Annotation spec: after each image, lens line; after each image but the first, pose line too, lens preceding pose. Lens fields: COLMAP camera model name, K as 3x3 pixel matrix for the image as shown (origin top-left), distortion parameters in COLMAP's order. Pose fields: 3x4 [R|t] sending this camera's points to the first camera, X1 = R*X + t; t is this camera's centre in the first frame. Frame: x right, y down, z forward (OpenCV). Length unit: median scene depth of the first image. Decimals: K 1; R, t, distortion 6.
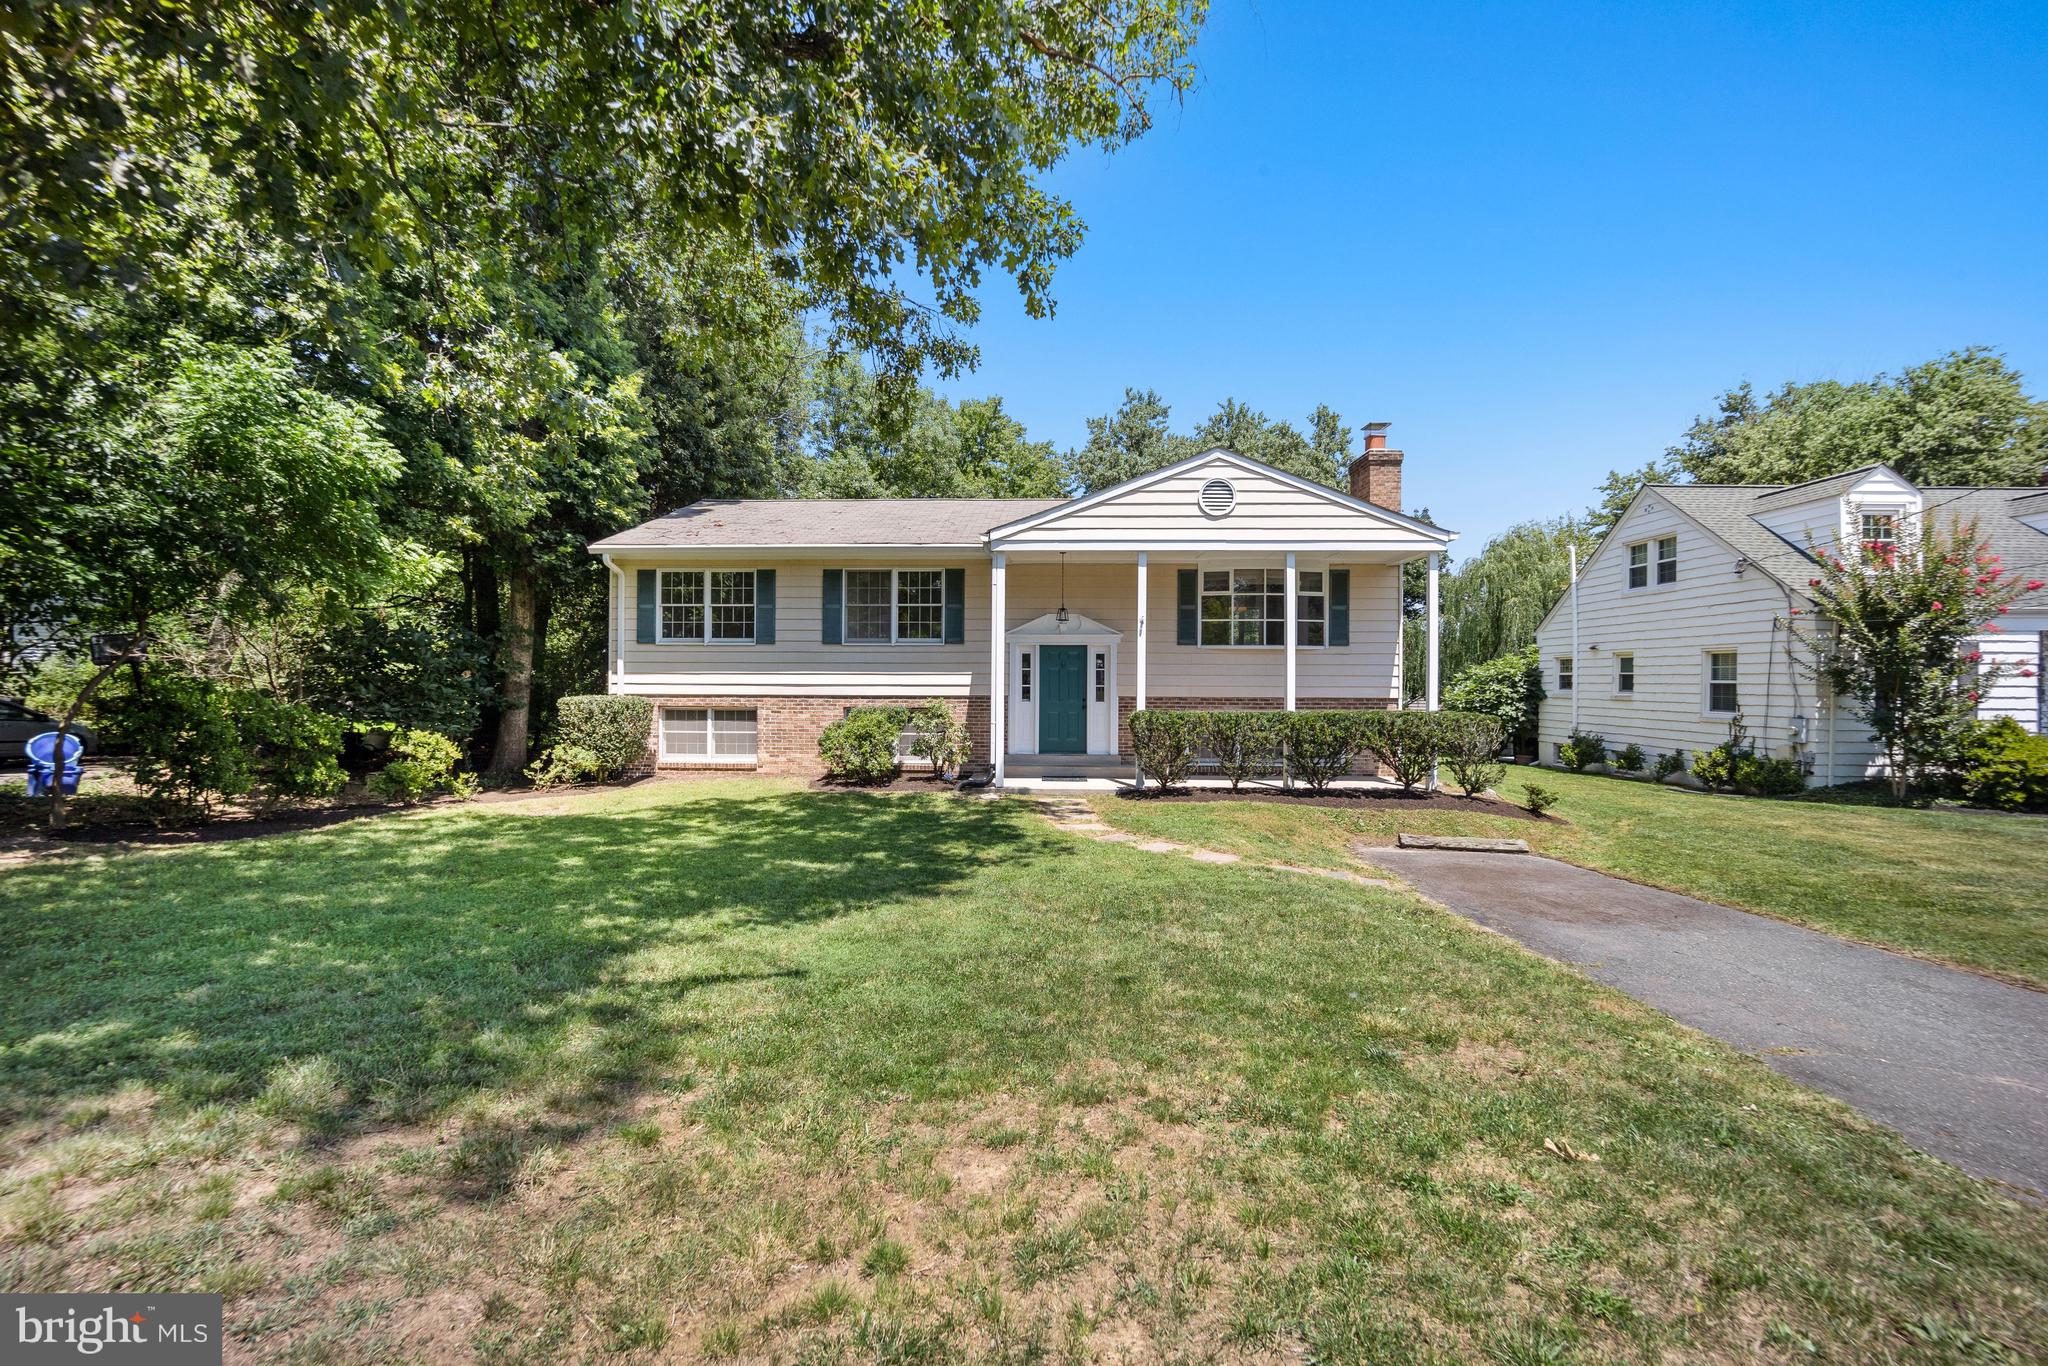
lens RADIAL K [[828.5, 0, 1017.2], [0, 828.5, 679.6], [0, 0, 1]] dist [-0.018234, 0.000356]
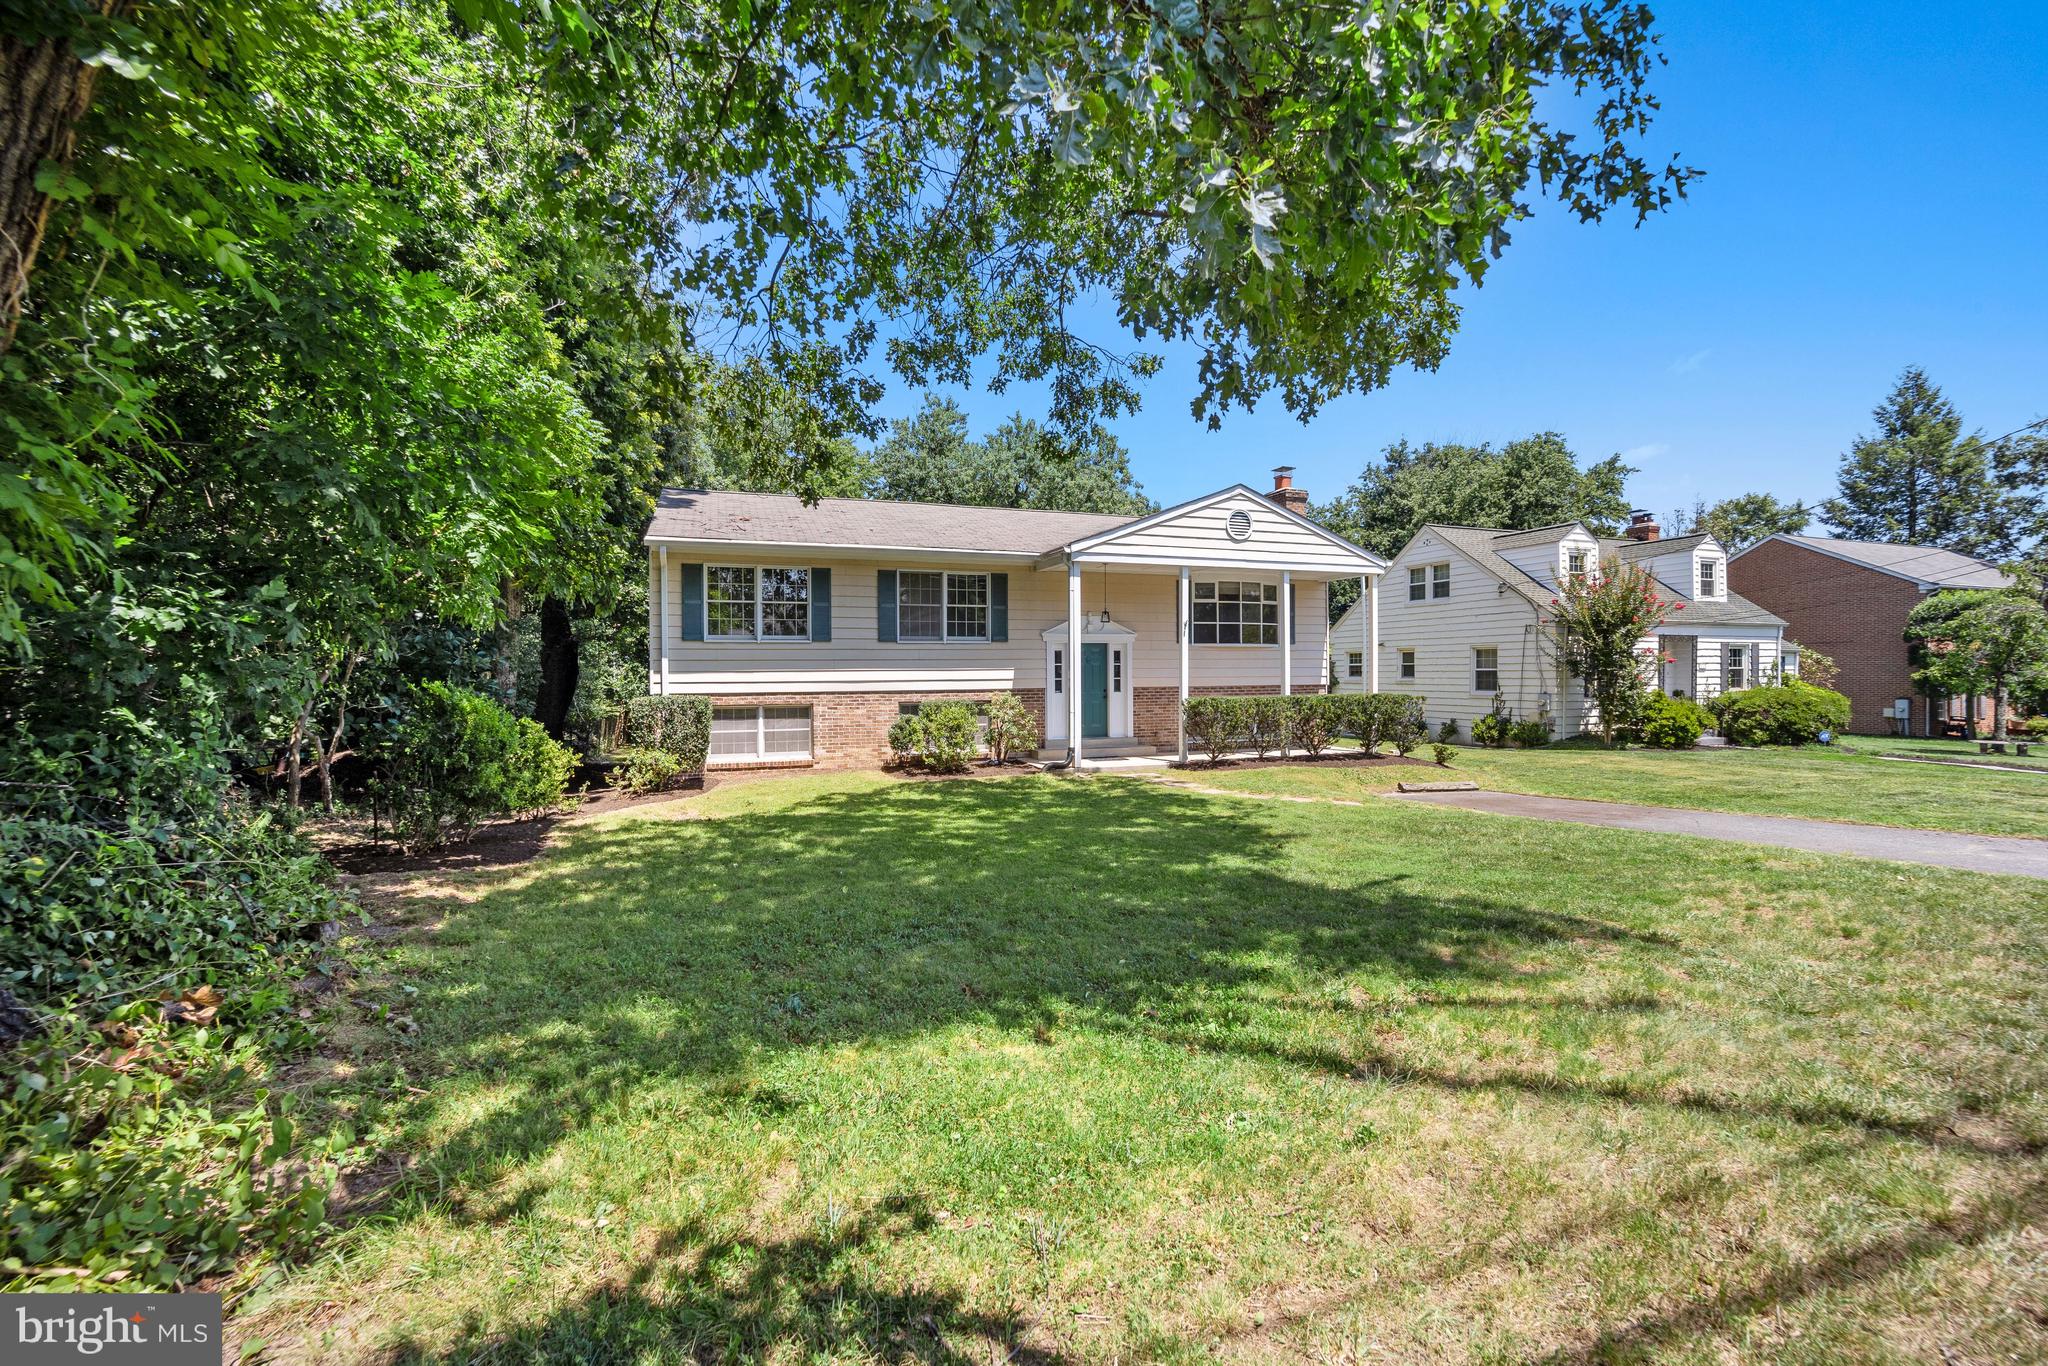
lens RADIAL K [[834.4, 0, 1019.1], [0, 834.4, 676.6], [0, 0, 1]] dist [-0.010089, -0.000774]
pose [[0.929555, -0.013330, 0.368441, -0.521206], [0.012119, 0.999911, 0.005599, -0.003455], [-0.368483, -0.000739, 0.929634, -0.042990]]
